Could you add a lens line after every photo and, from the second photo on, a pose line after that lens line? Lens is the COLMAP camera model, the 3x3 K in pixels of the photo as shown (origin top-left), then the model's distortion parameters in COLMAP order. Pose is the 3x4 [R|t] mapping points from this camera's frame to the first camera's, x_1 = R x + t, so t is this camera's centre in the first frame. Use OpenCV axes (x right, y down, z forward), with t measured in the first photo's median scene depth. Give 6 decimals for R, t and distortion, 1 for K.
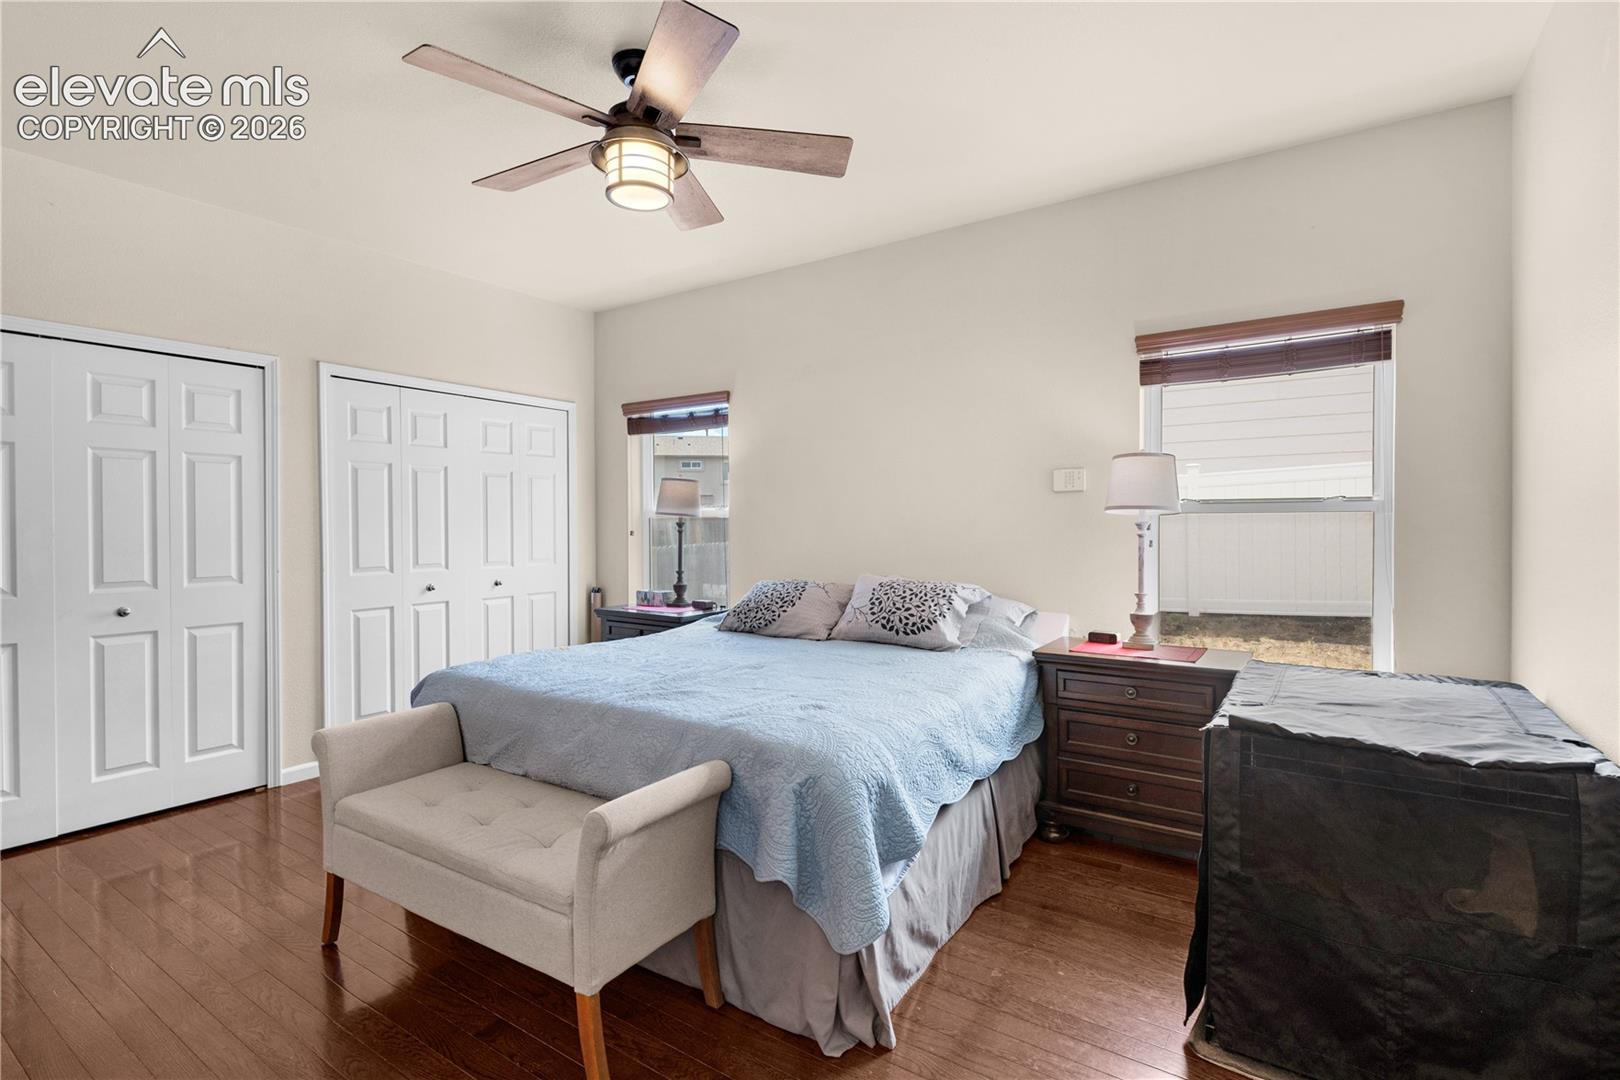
lens RADIAL K [[743.8, 0, 810.0], [0, 743.8, 540.0], [0, 0, 1]] dist [0.002481, 0.000109]
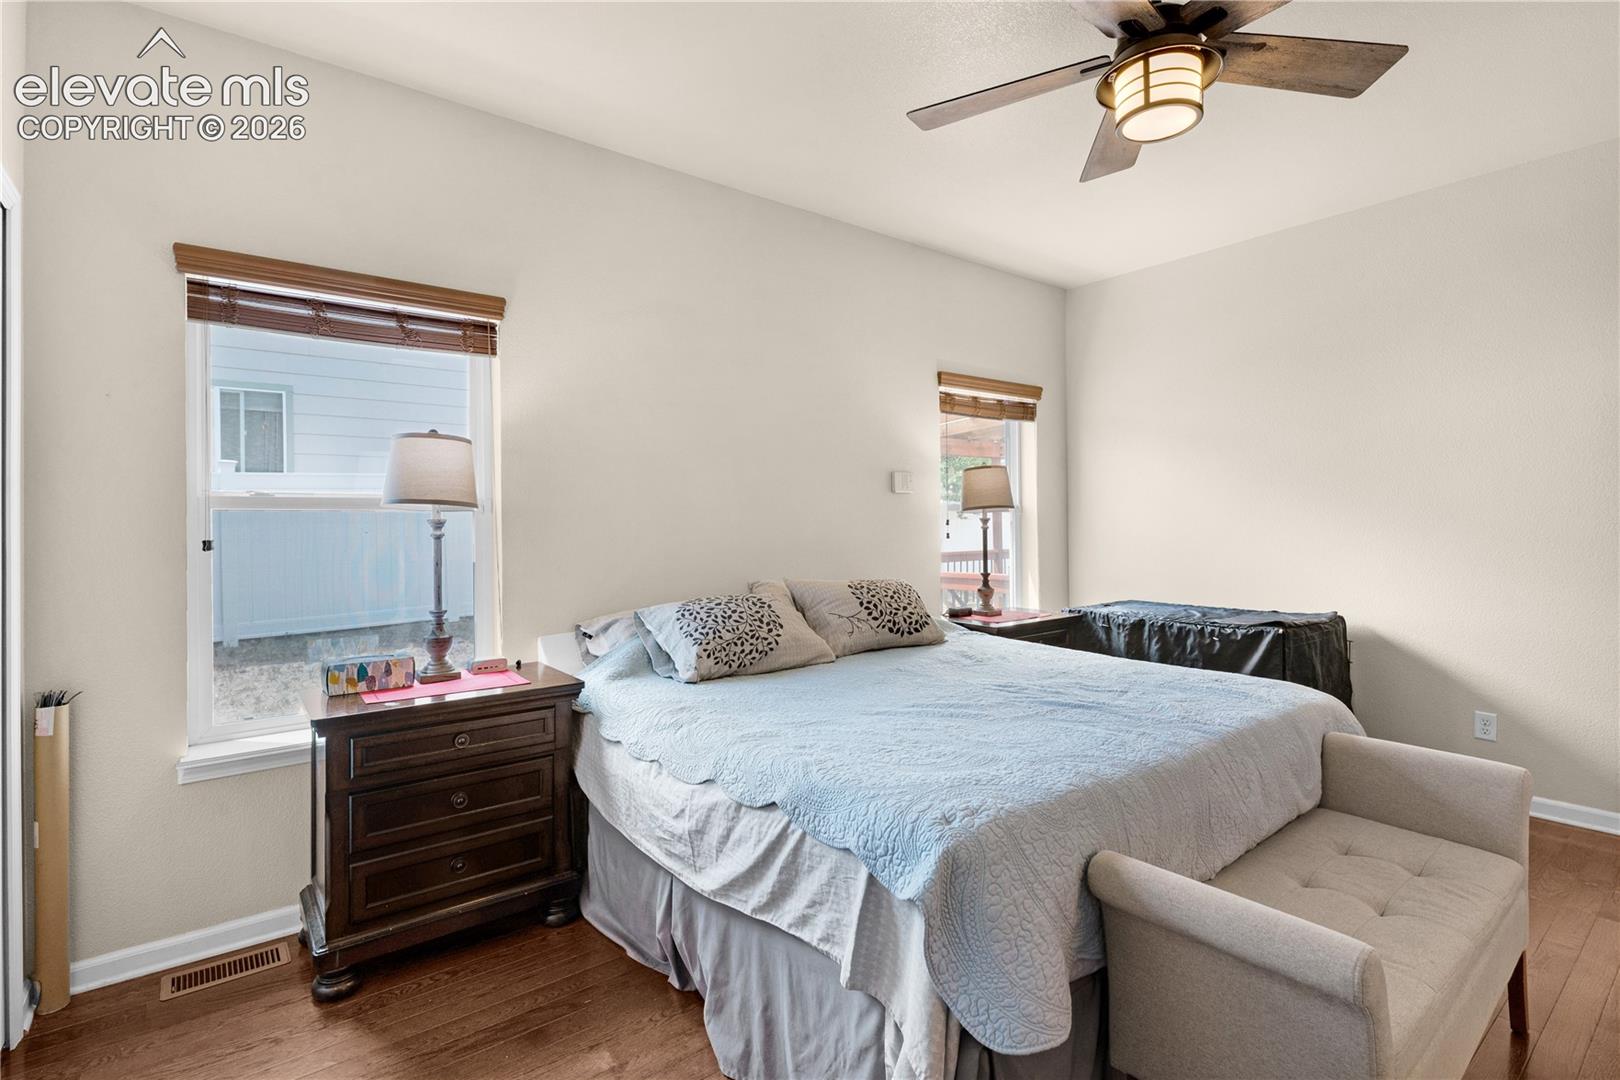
lens RADIAL K [[743.8, 0, 810.0], [0, 743.8, 540.0], [0, 0, 1]] dist [0.002481, 0.000109]
pose [[0.329010, -0.024309, 0.944013, -0.810719], [0.027611, 0.999489, 0.016114, -0.014342], [-0.943923, 0.020763, 0.329513, 0.787448]]
